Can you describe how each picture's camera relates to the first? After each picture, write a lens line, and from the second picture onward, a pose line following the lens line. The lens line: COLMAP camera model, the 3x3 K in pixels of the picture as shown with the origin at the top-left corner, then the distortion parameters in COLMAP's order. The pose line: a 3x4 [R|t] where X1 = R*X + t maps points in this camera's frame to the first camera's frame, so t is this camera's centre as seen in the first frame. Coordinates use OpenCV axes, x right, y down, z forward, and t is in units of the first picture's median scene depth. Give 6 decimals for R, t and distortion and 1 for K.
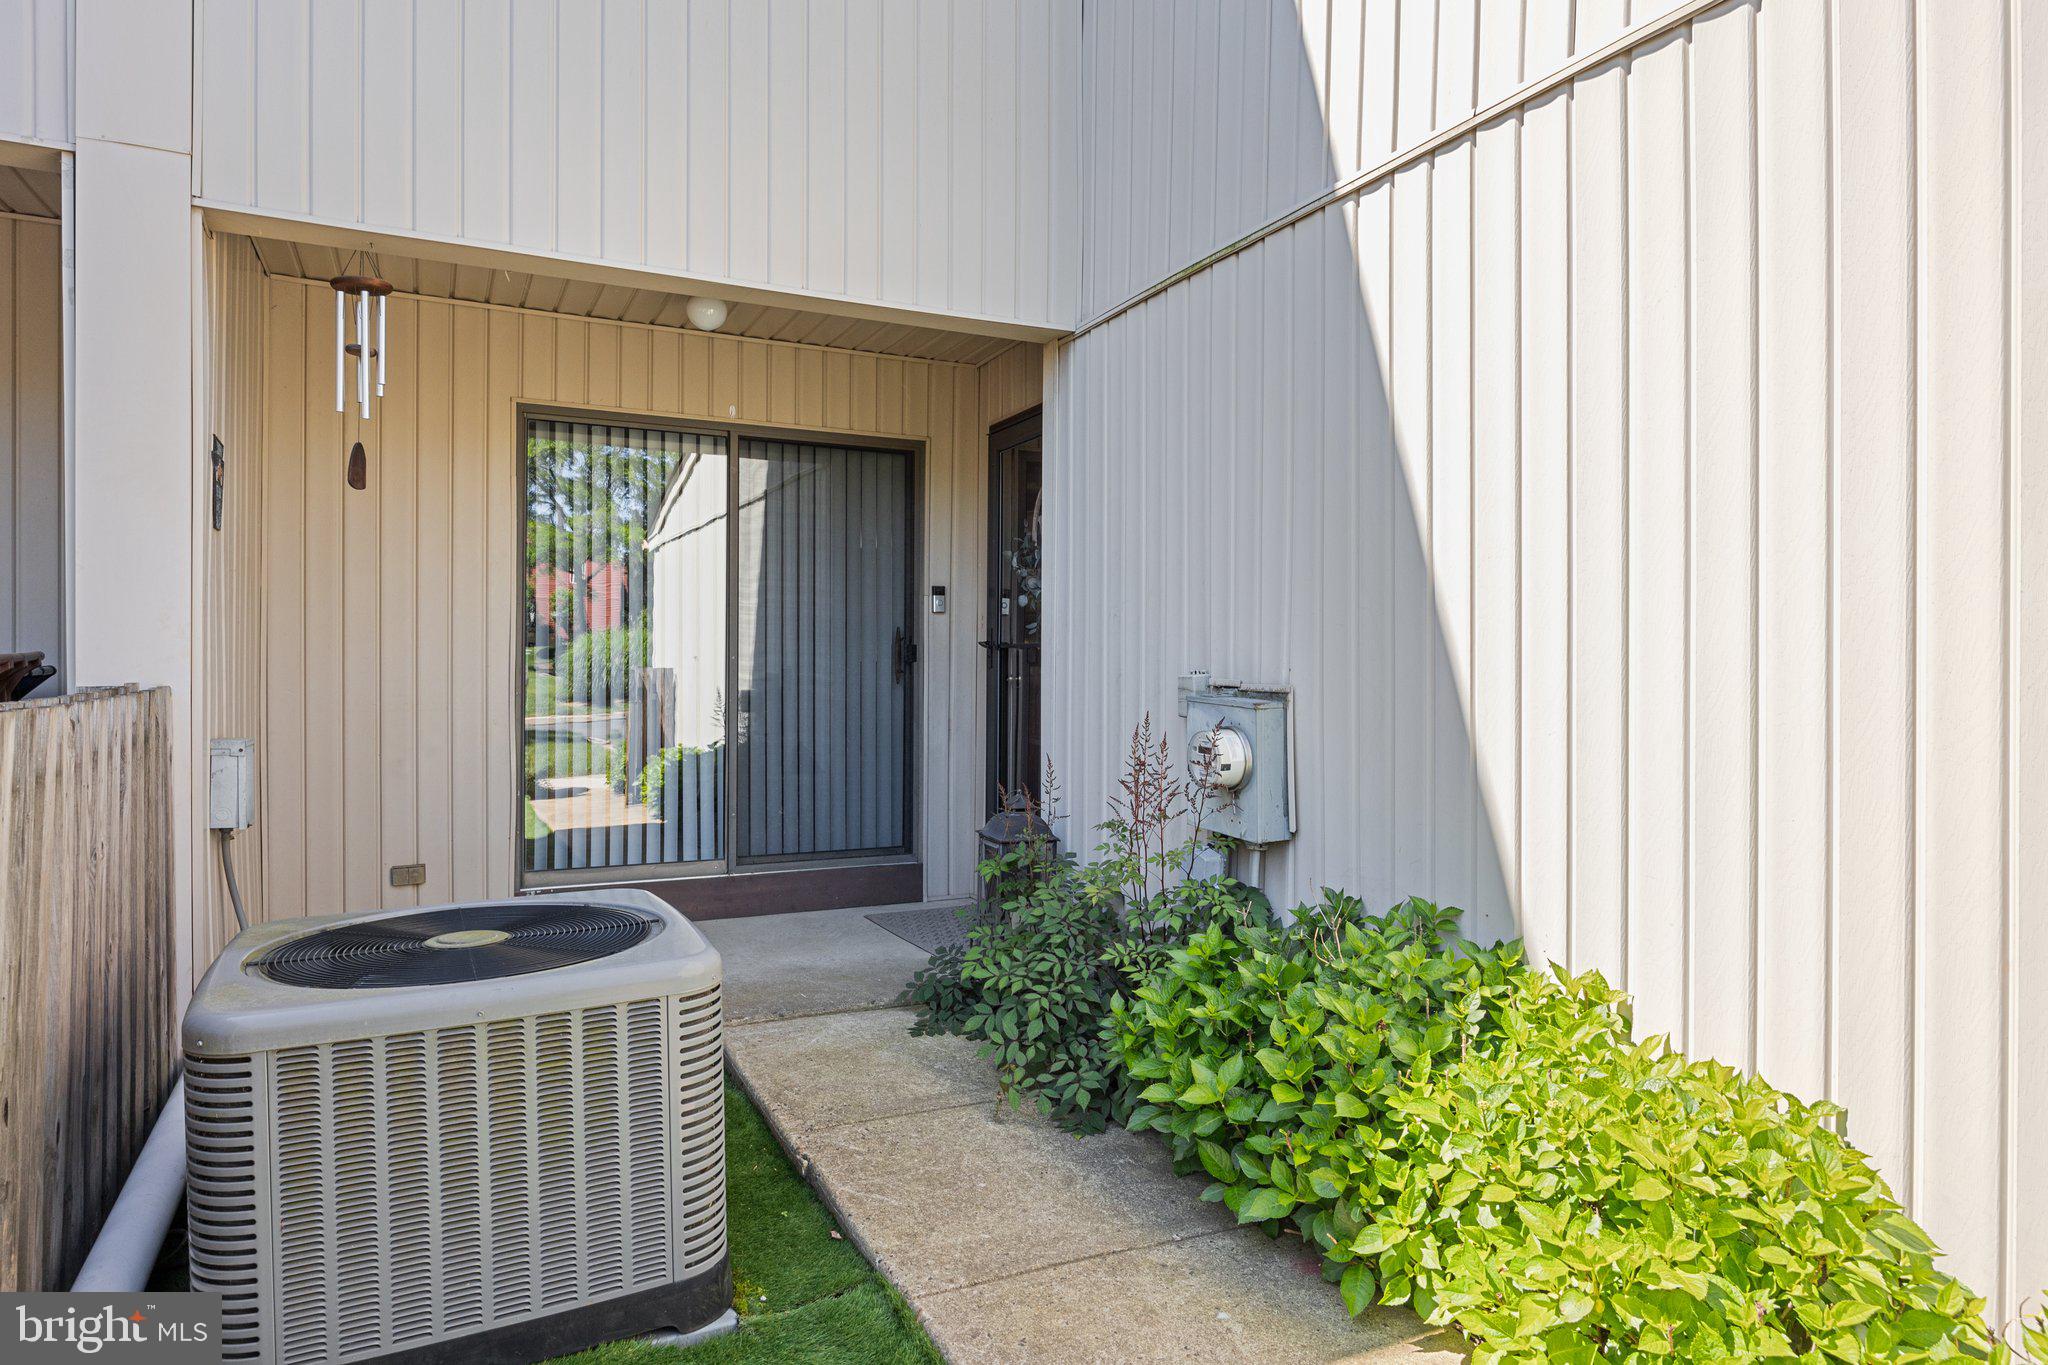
lens RADIAL K [[1183.7, 0, 1021.4], [0, 1183.7, 668.8], [0, 0, 1]] dist [-0.001286, -0.000279]
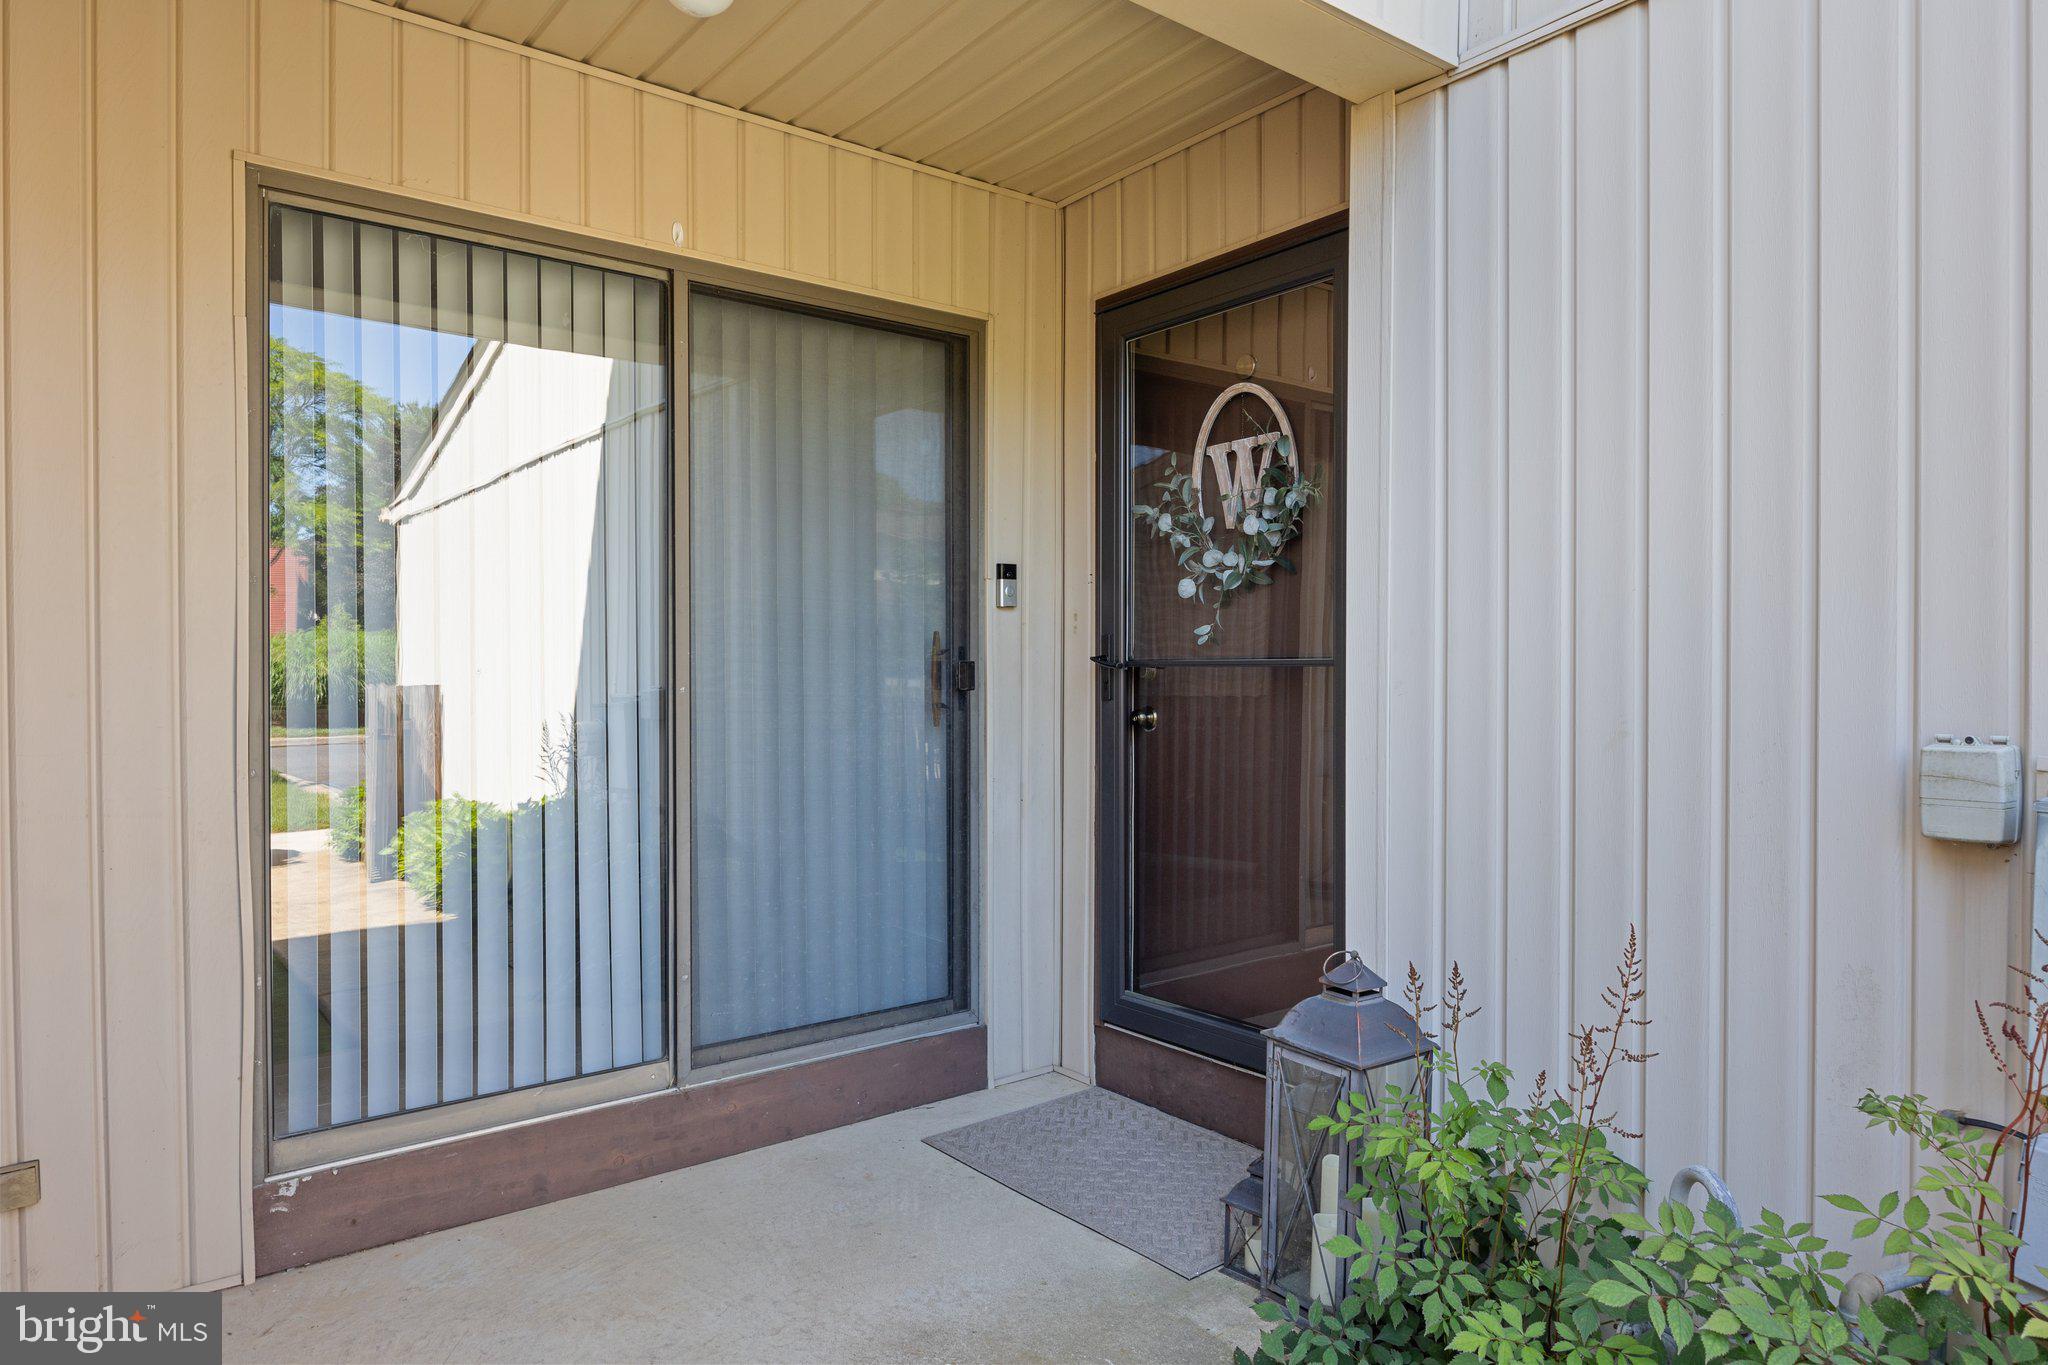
lens RADIAL K [[1241.7, 0, 1029.4], [0, 1241.7, 677.4], [0, 0, 1]] dist [0.007547, 0.000632]
pose [[0.979636, -0.006590, 0.200674, -0.186272], [0.005436, 0.999965, 0.006297, -0.016007], [-0.200708, -0.005077, 0.979638, 0.376796]]
